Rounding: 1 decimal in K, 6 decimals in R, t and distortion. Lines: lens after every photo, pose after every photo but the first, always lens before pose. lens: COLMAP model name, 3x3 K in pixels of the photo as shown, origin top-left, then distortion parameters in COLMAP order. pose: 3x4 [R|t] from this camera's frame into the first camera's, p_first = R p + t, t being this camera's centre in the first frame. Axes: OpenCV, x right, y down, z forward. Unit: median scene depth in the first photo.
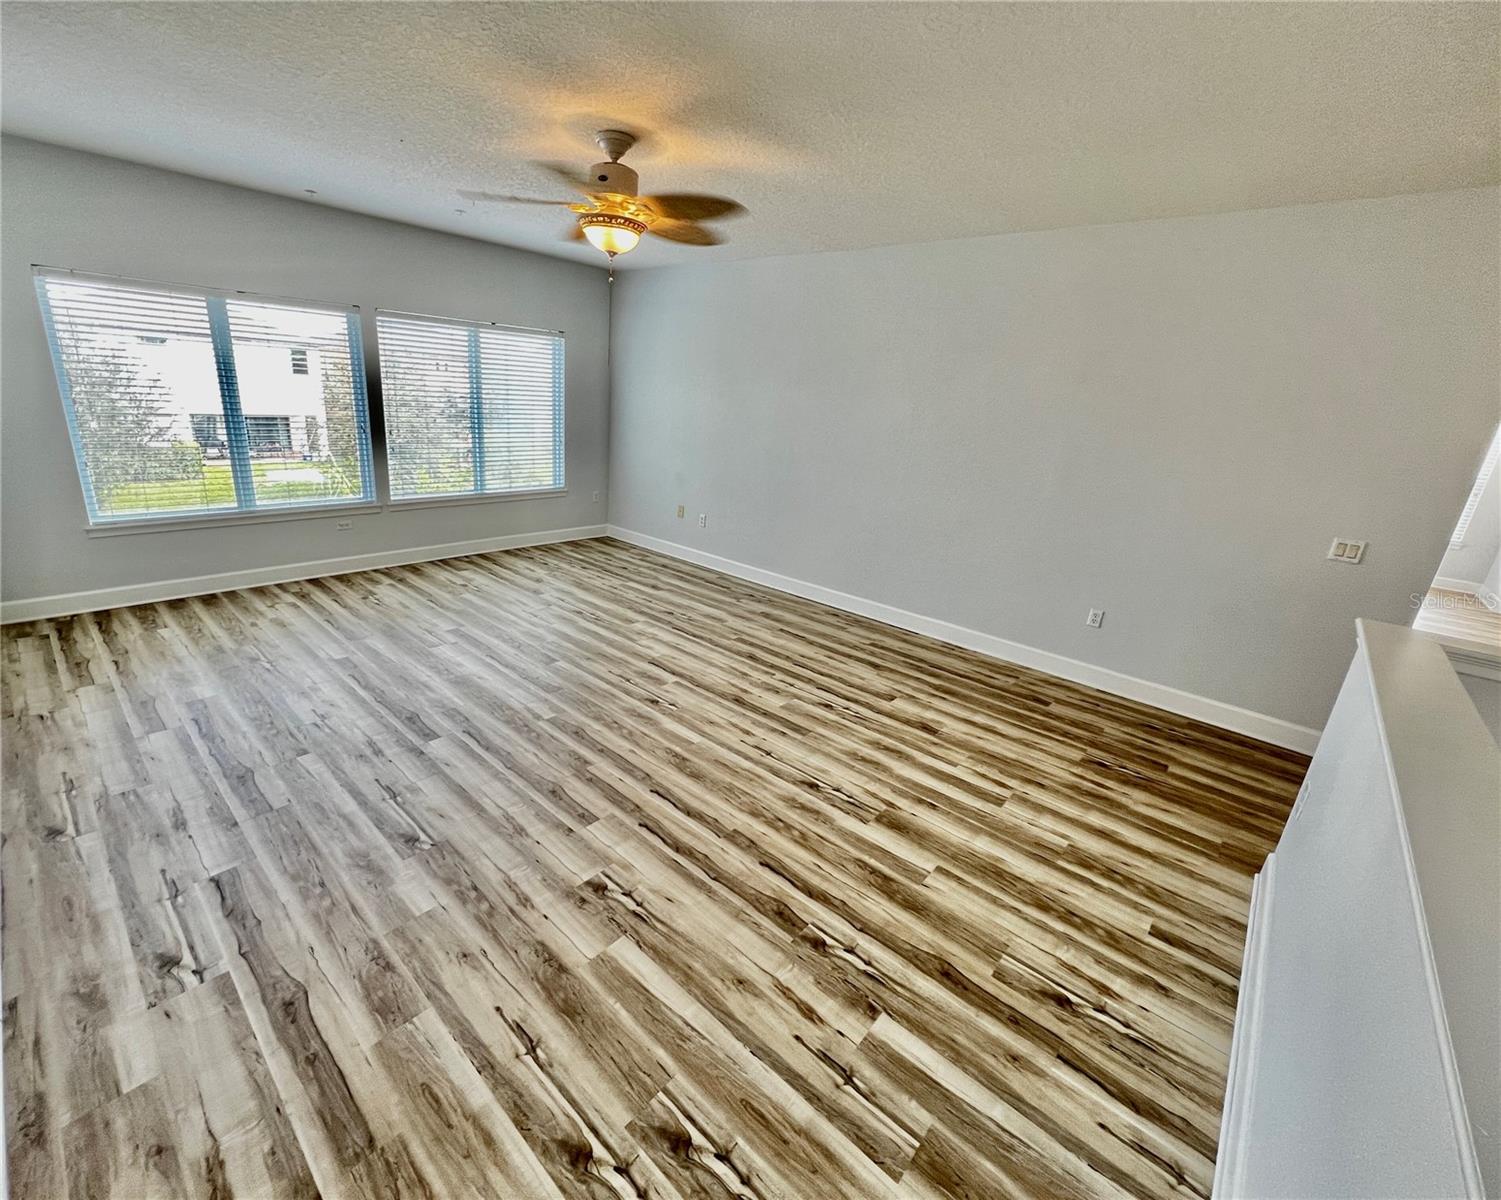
lens RADIAL K [[642.0, 0, 737.9], [0, 642.0, 605.4], [0, 0, 1]] dist [-0.001996, 0.000445]
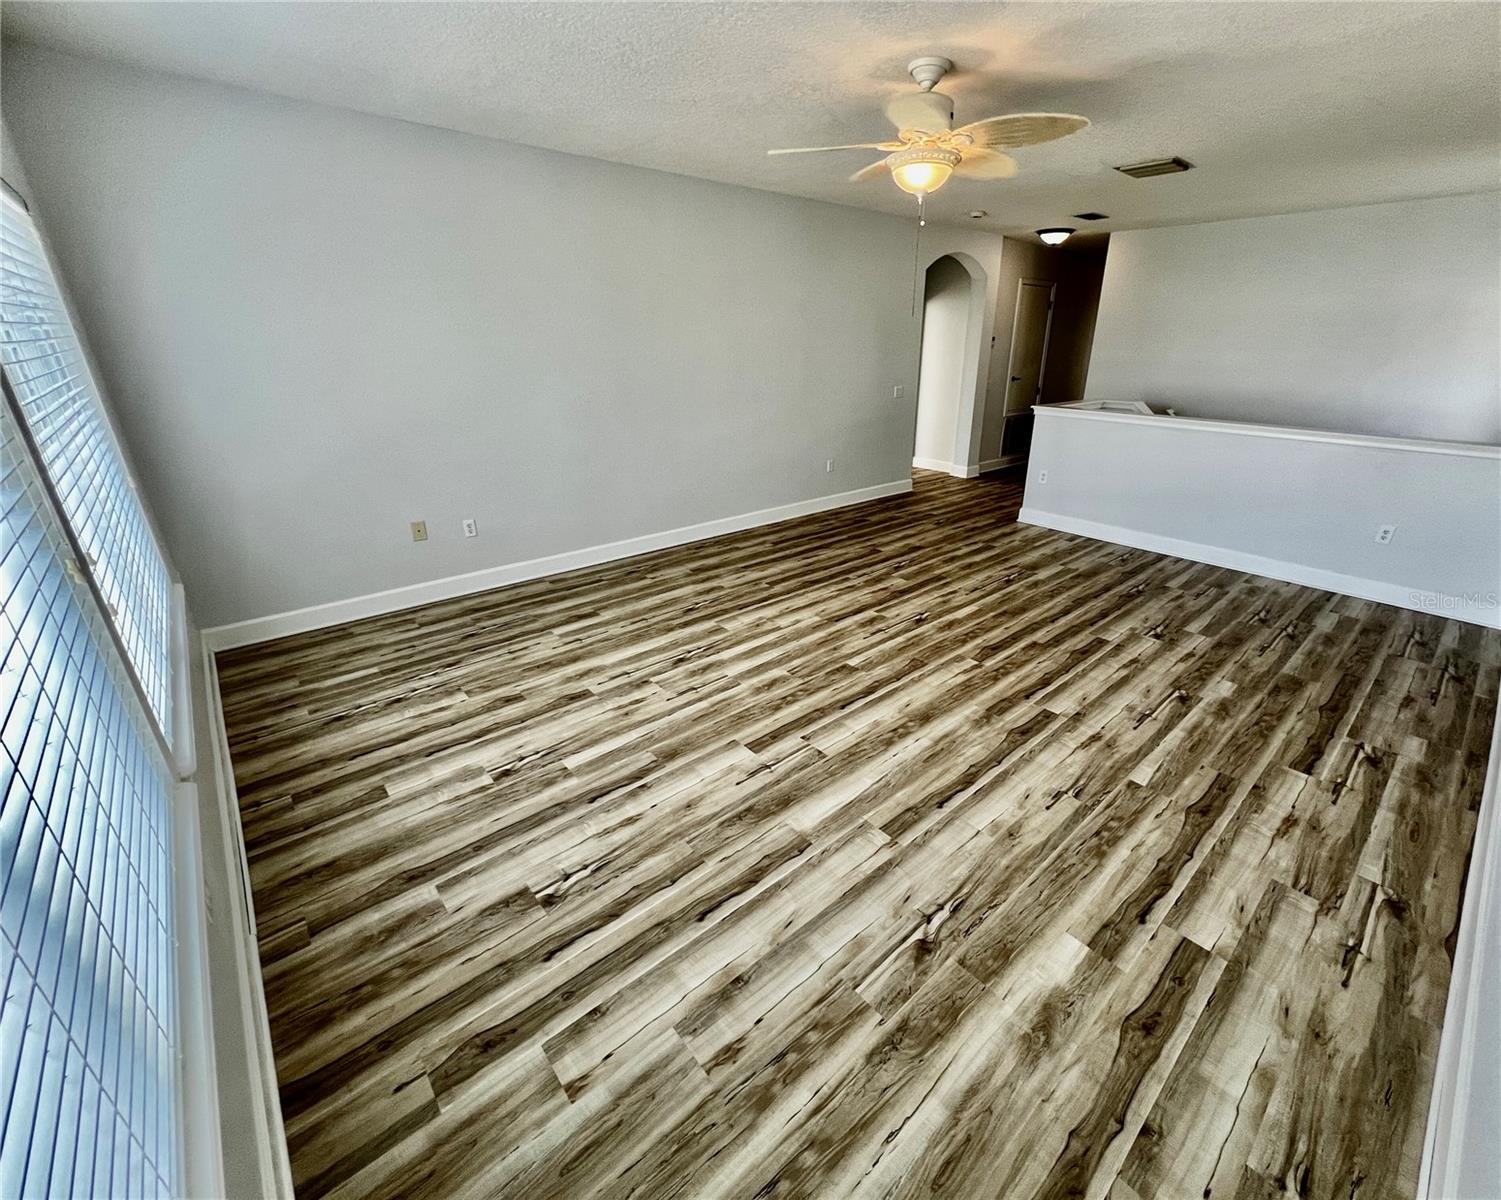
lens RADIAL K [[642.0, 0, 762.4], [0, 642.0, 554.5], [0, 0, 1]] dist [-0.001996, 0.000445]
pose [[0.128225, -0.381328, 0.915504, -1.068574], [0.314759, 0.891045, 0.327055, -0.381246], [-0.940471, 0.246226, 0.234280, 0.886388]]
